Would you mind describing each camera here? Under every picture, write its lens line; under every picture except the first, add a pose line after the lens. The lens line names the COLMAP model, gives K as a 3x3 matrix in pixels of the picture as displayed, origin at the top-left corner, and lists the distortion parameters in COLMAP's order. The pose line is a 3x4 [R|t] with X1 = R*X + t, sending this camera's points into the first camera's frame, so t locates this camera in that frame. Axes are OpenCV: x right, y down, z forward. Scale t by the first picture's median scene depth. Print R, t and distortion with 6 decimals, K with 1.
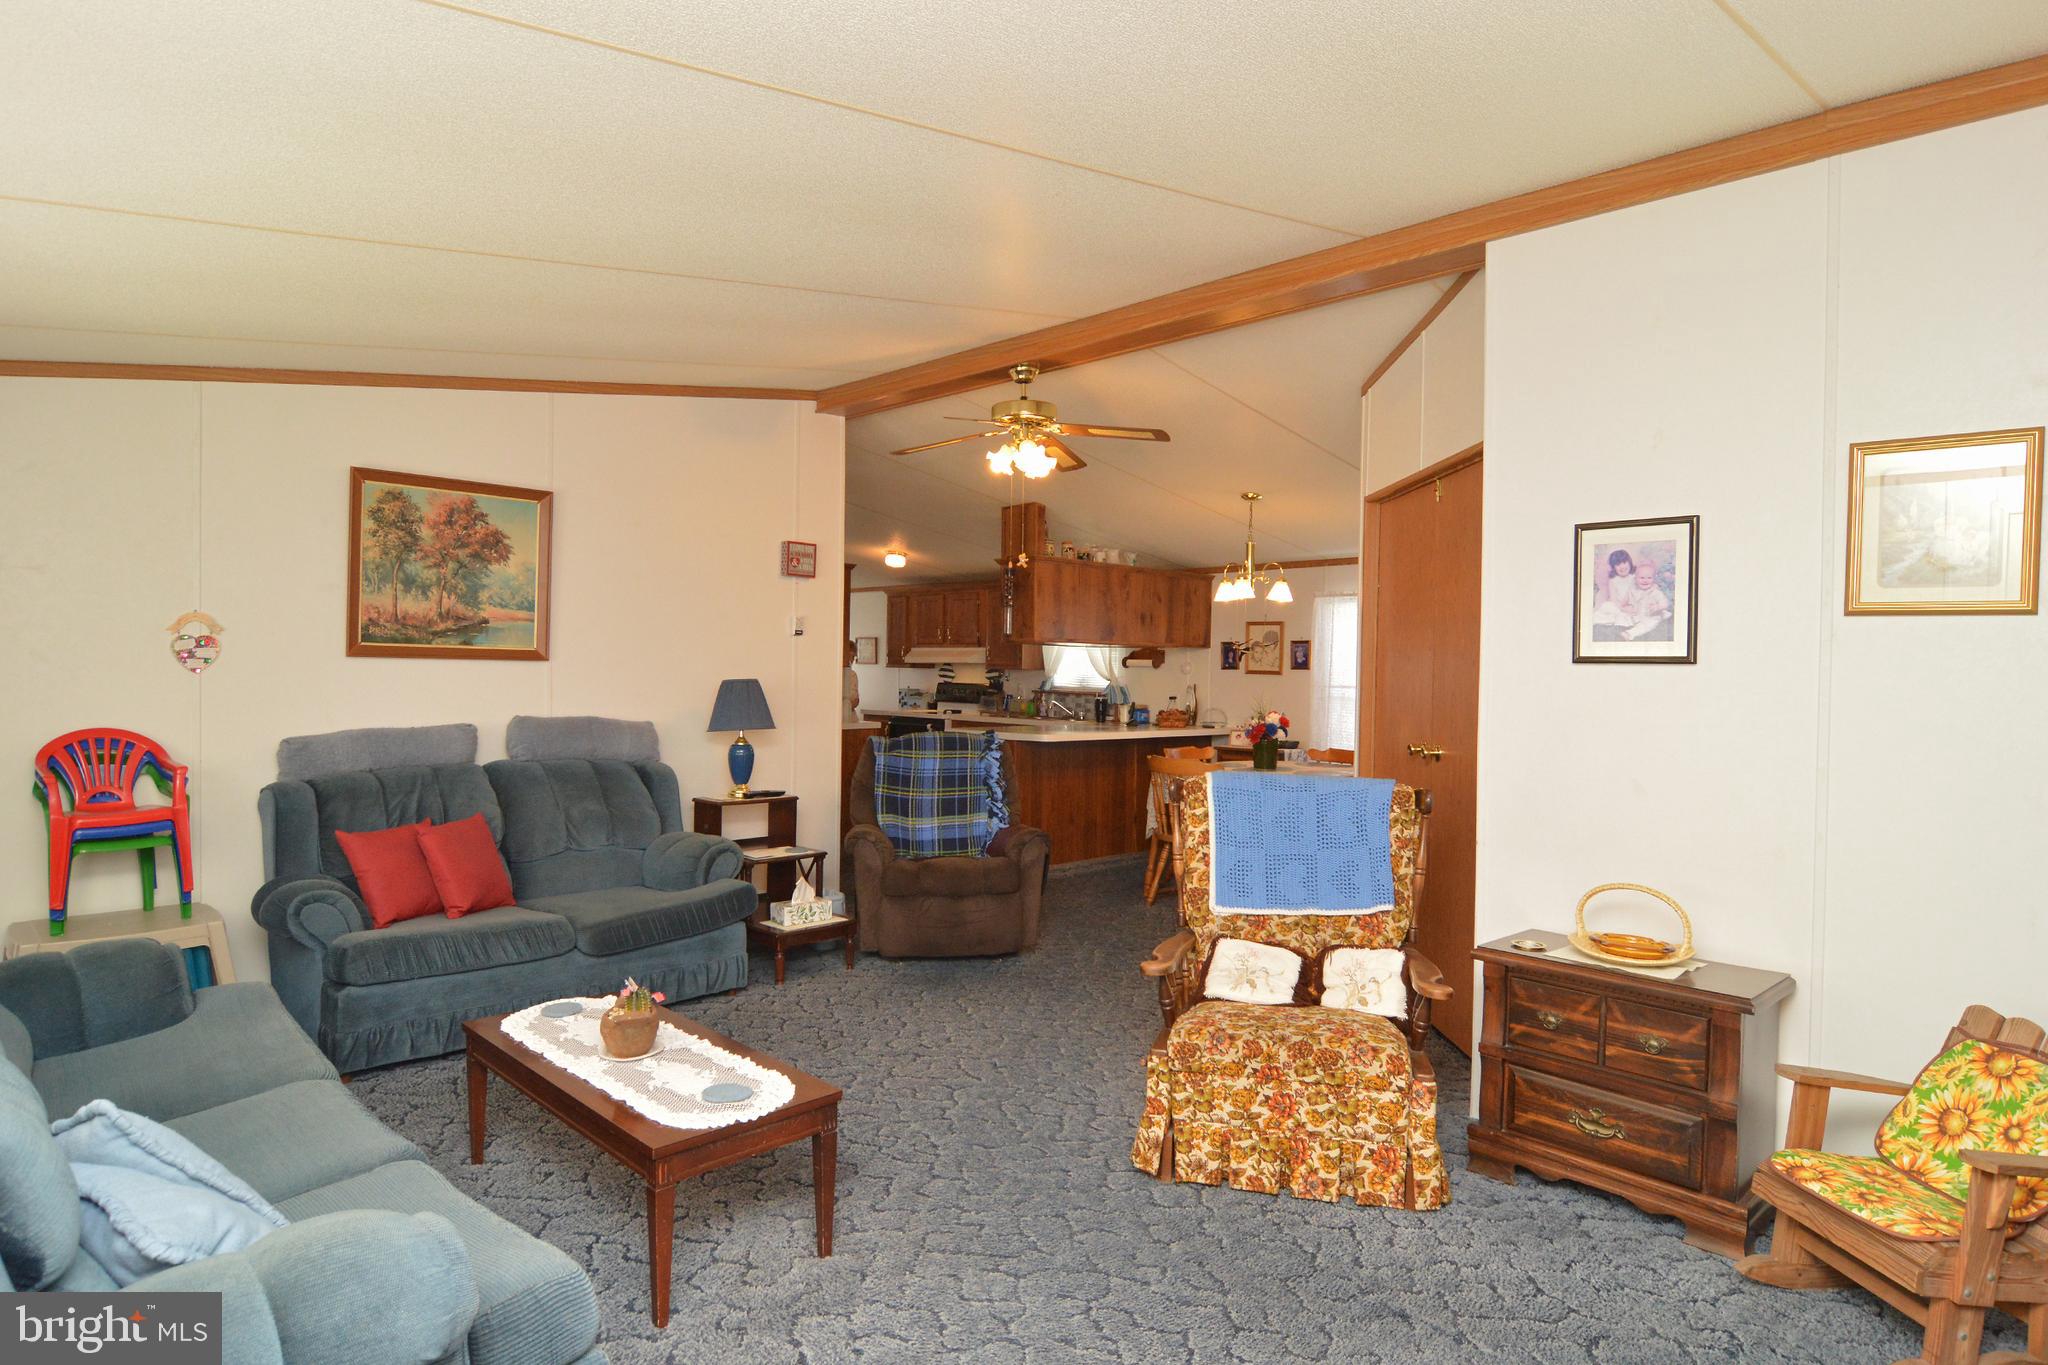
lens RADIAL K [[1134.3, 0, 1034.6], [0, 1134.3, 689.3], [0, 0, 1]] dist [-0.007186, -0.012750]
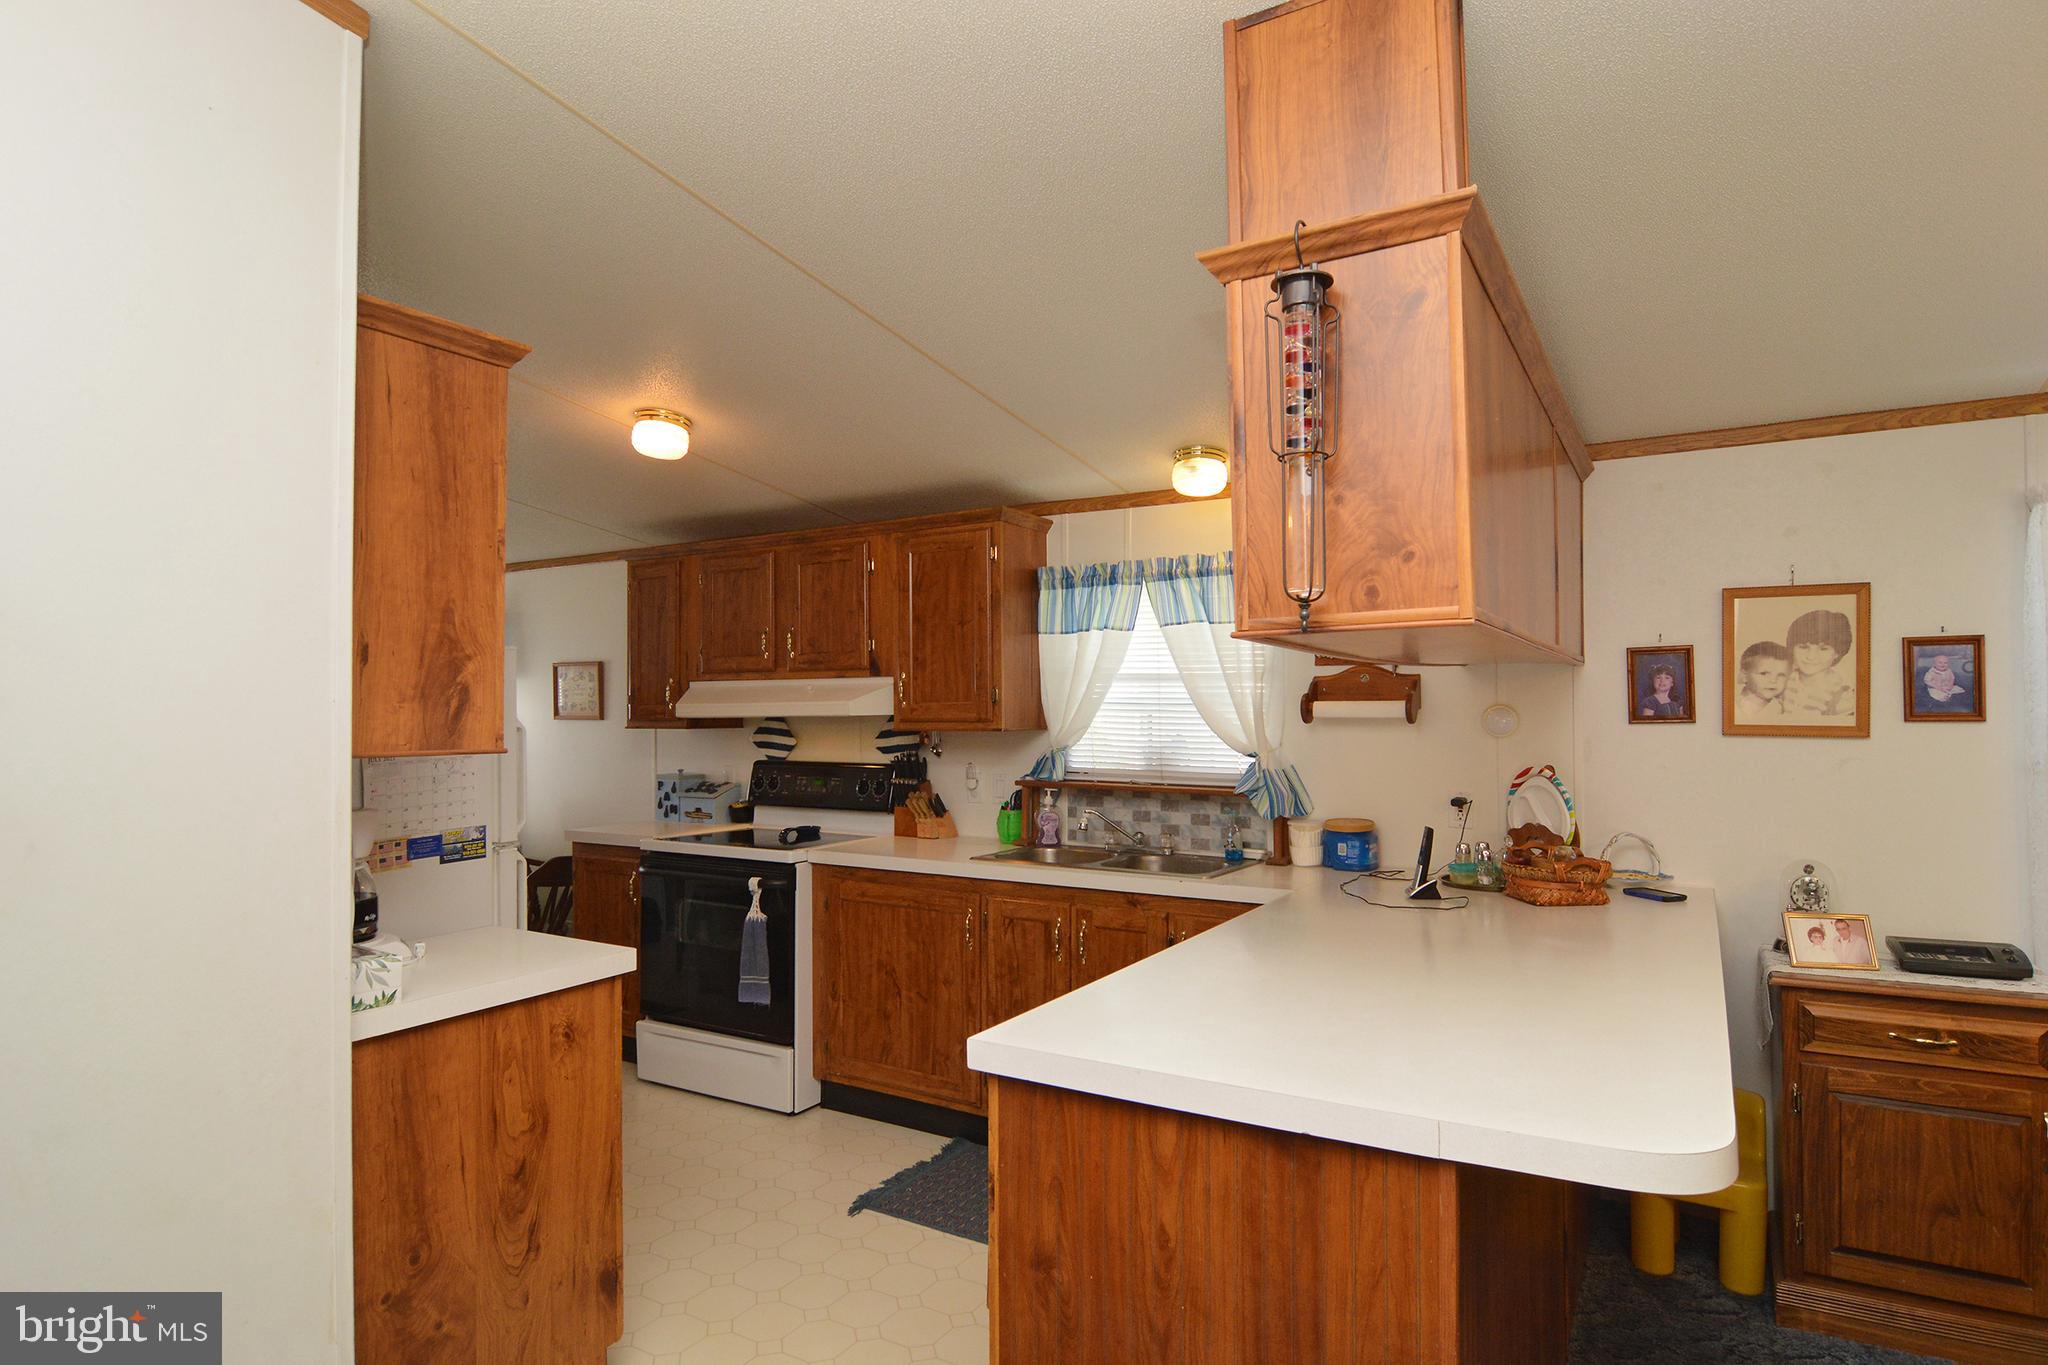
lens RADIAL K [[1114.5, 0, 1034.0], [0, 1114.5, 687.5], [0, 0, 1]] dist [-0.007347, -0.010412]
pose [[0.971177, -0.015510, 0.237856, -0.195012], [0.023972, 0.999177, -0.032723, -0.041715], [-0.237153, 0.037482, 0.970749, 1.325906]]
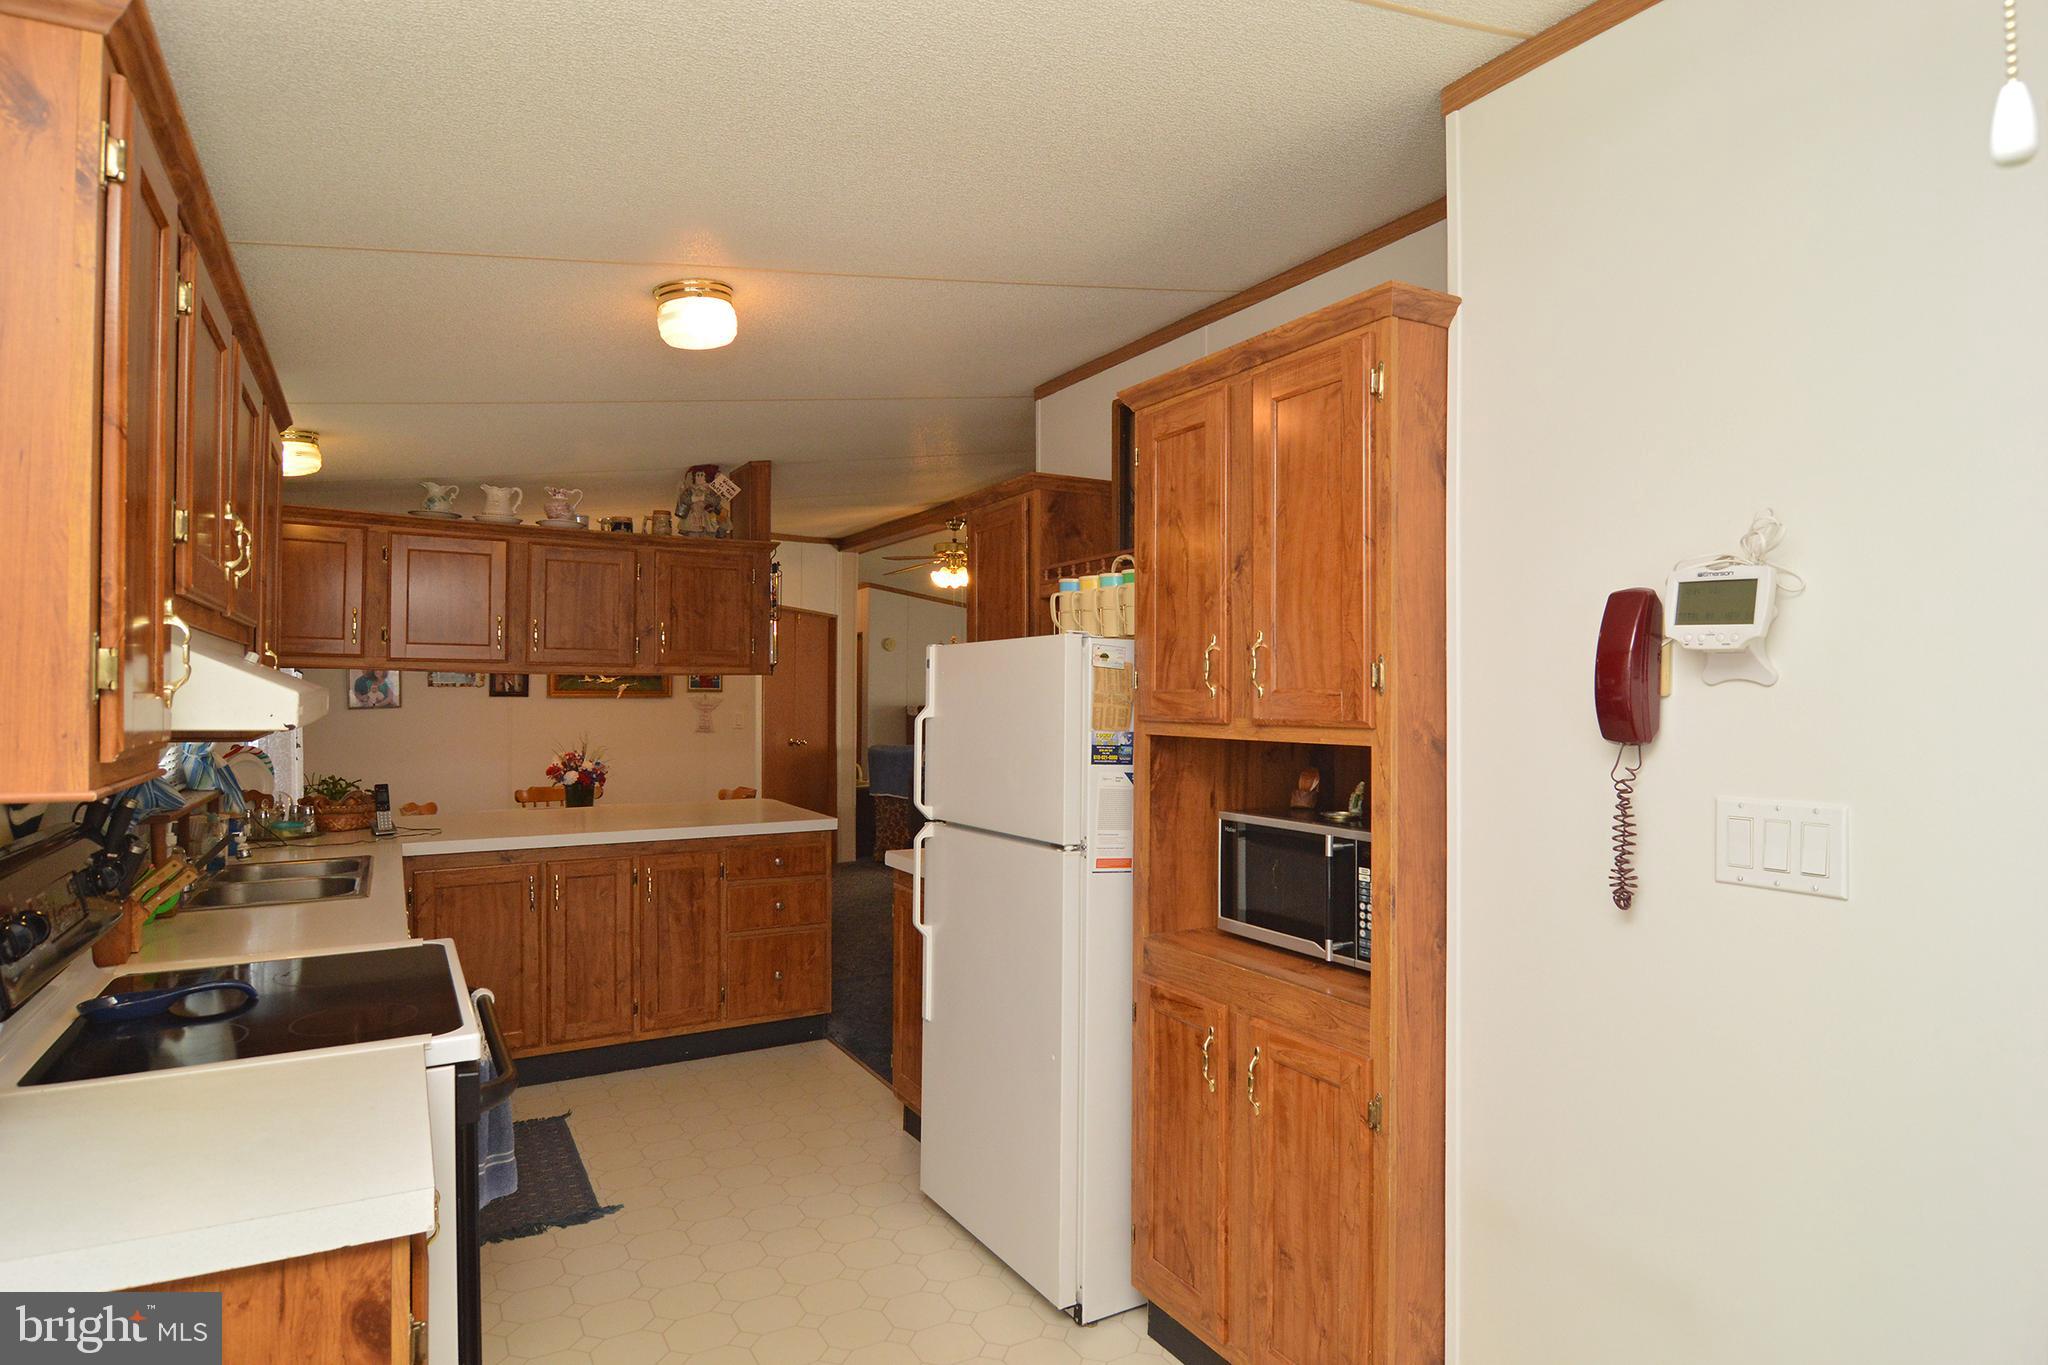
lens RADIAL K [[1114.5, 0, 1034.0], [0, 1114.5, 687.5], [0, 0, 1]] dist [-0.007347, -0.010412]
pose [[-0.964518, -0.015485, 0.263564, -0.556717], [-0.011720, 0.999806, 0.015851, -0.074873], [-0.263758, 0.012200, -0.964512, 2.579570]]
